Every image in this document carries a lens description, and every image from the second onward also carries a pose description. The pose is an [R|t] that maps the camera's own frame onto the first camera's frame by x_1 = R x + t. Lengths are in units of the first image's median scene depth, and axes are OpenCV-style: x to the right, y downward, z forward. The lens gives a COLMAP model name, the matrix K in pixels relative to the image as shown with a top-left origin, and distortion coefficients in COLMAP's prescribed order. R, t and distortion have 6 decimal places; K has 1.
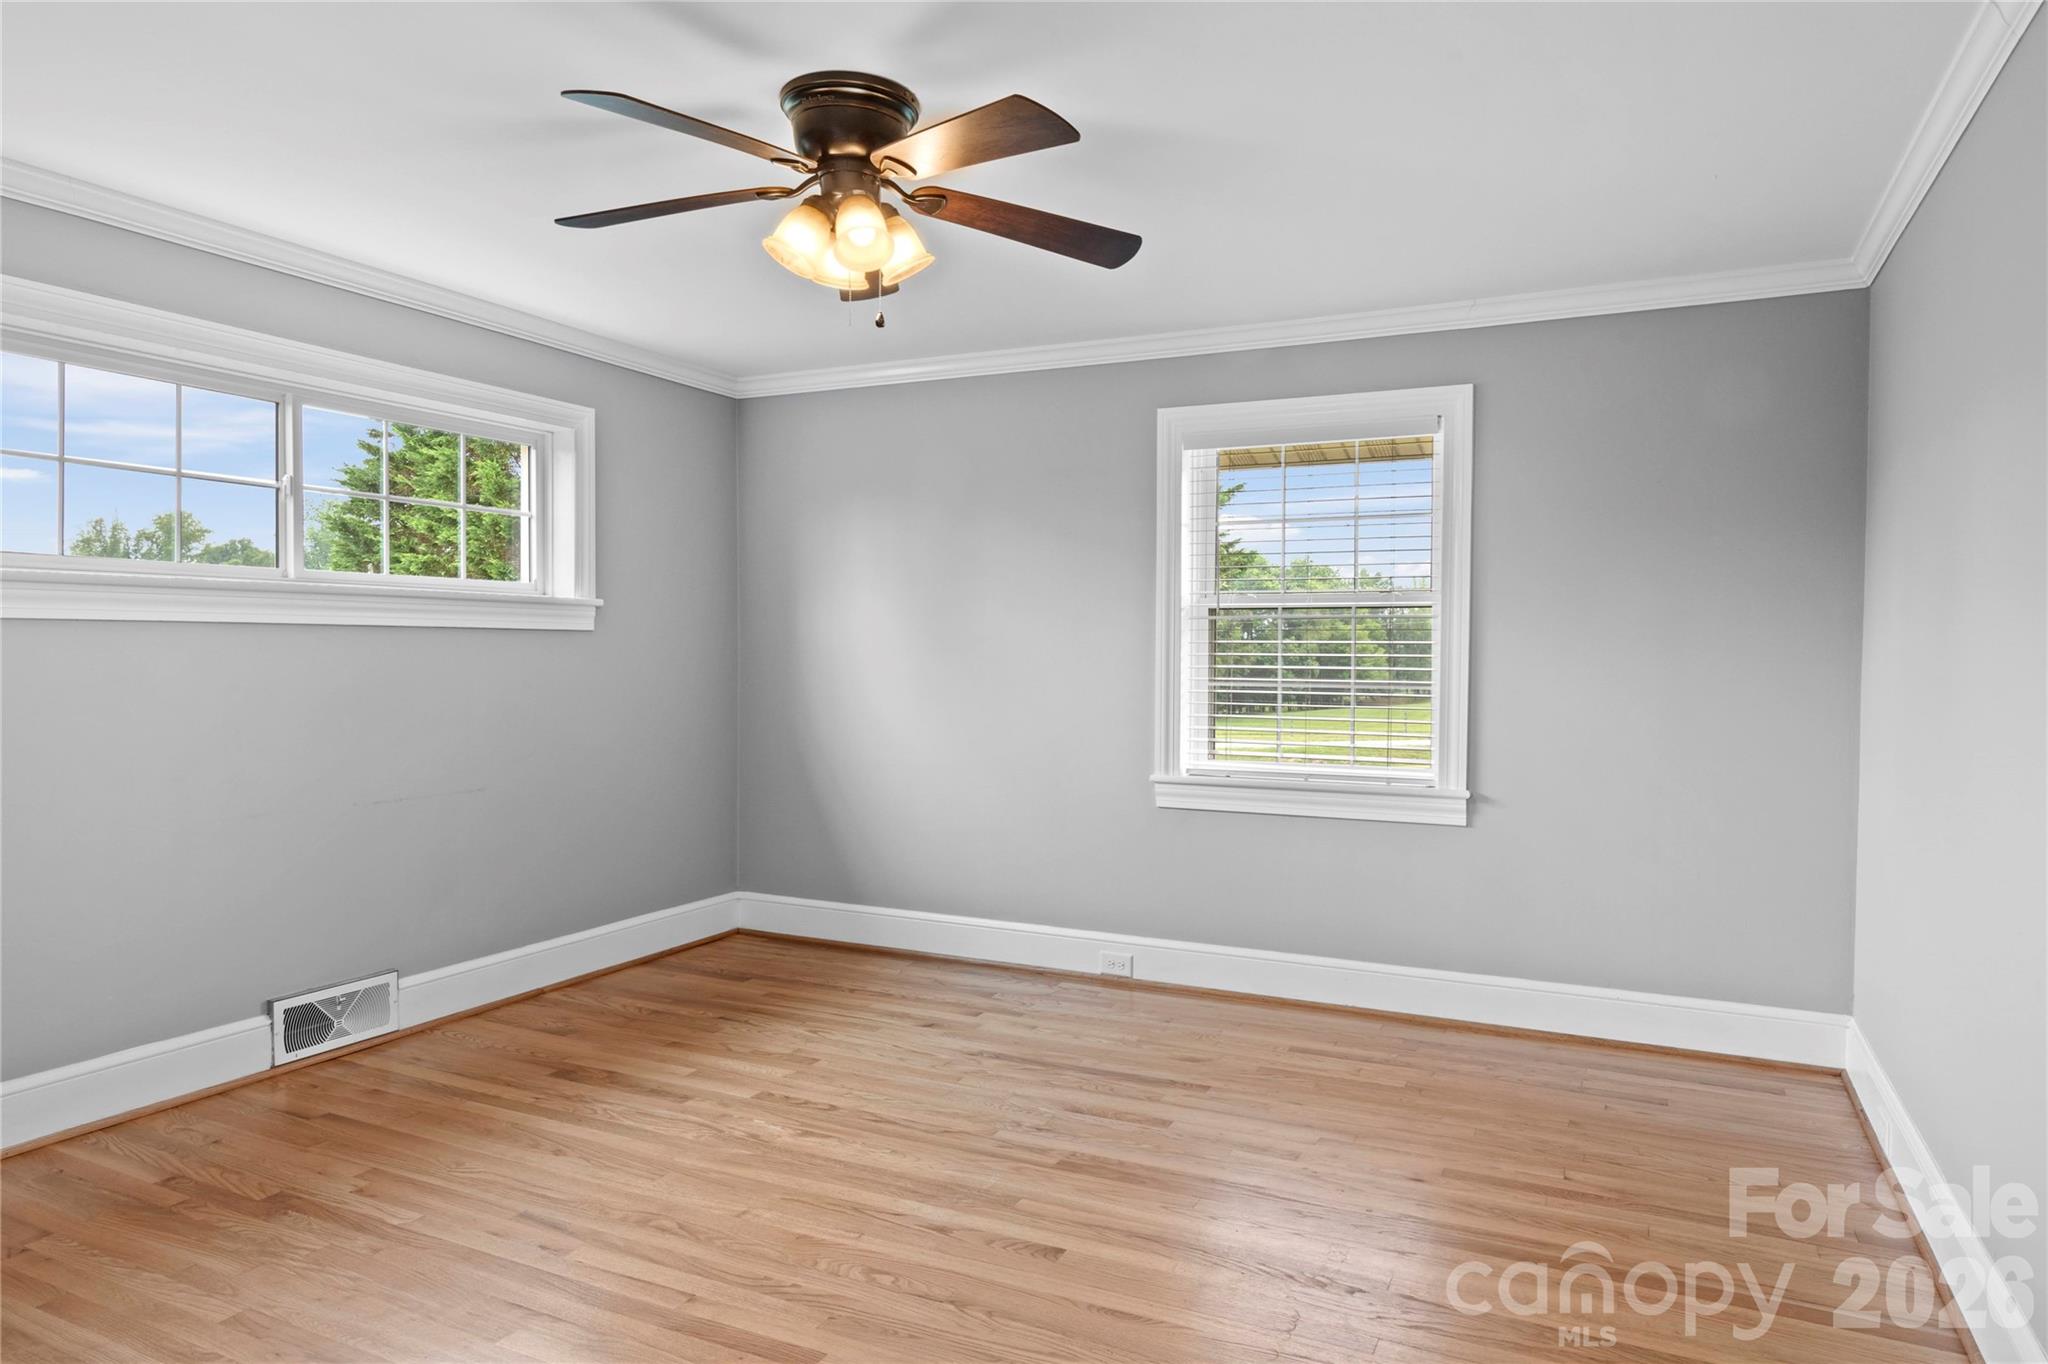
lens RADIAL K [[1163.7, 0, 1173.0], [0, 1163.7, 683.5], [0, 0, 1]] dist [-0.003263, -0.001633]
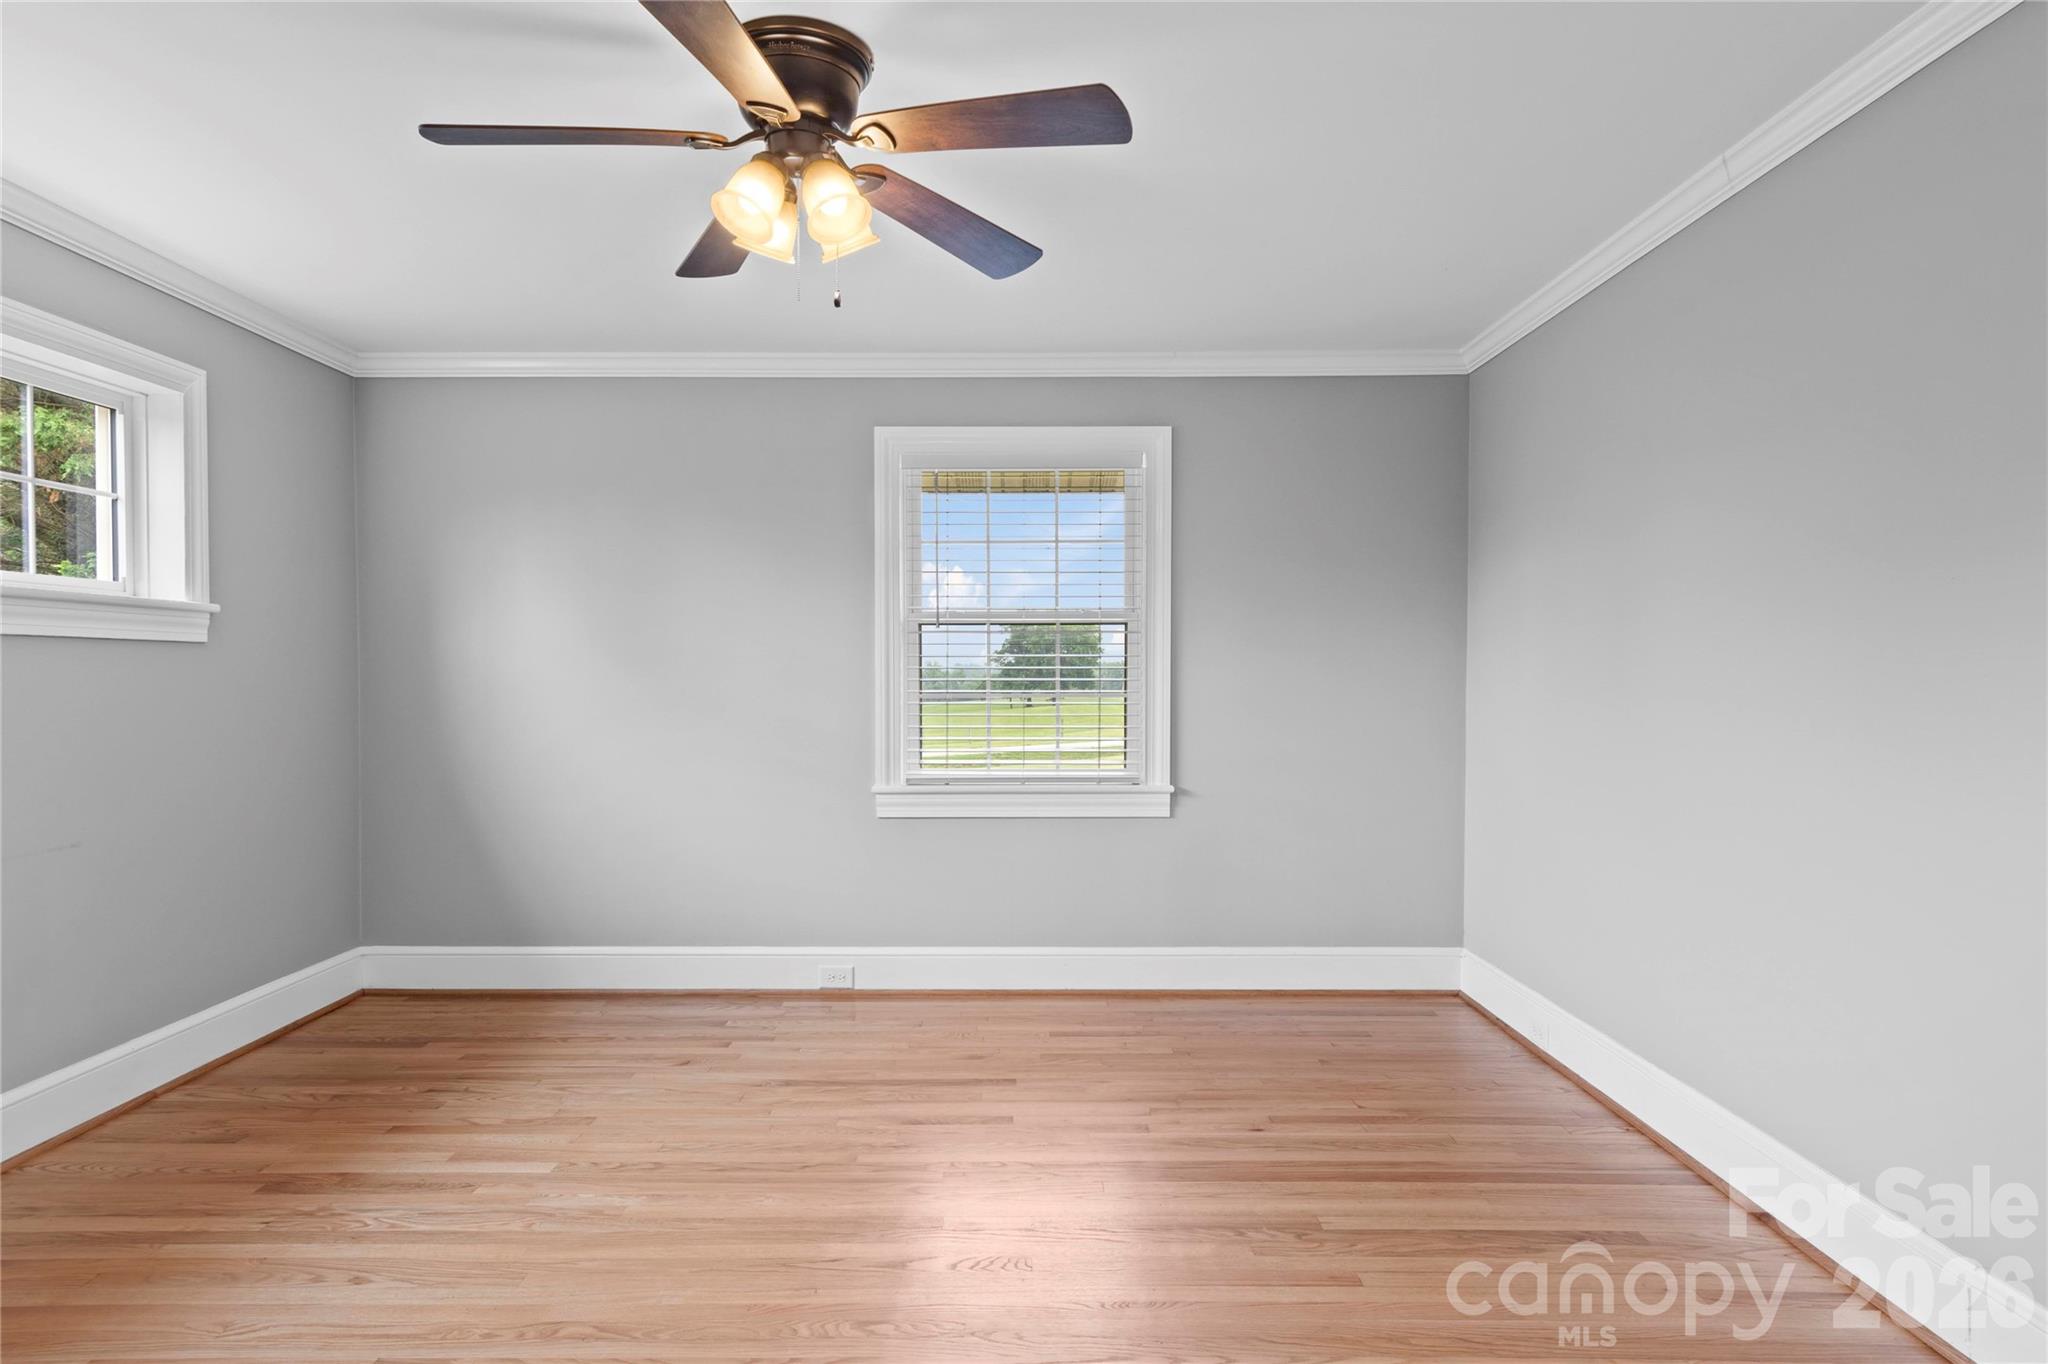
lens RADIAL K [[1063.7, 0, 1031.7], [0, 1063.7, 701.7], [0, 0, 1]] dist [0.000698, 0.000646]
pose [[0.923462, -0.018280, 0.383255, -0.281746], [0.019207, 0.999815, 0.001410, 0.006689], [-0.383209, 0.006059, 0.923642, 0.100821]]
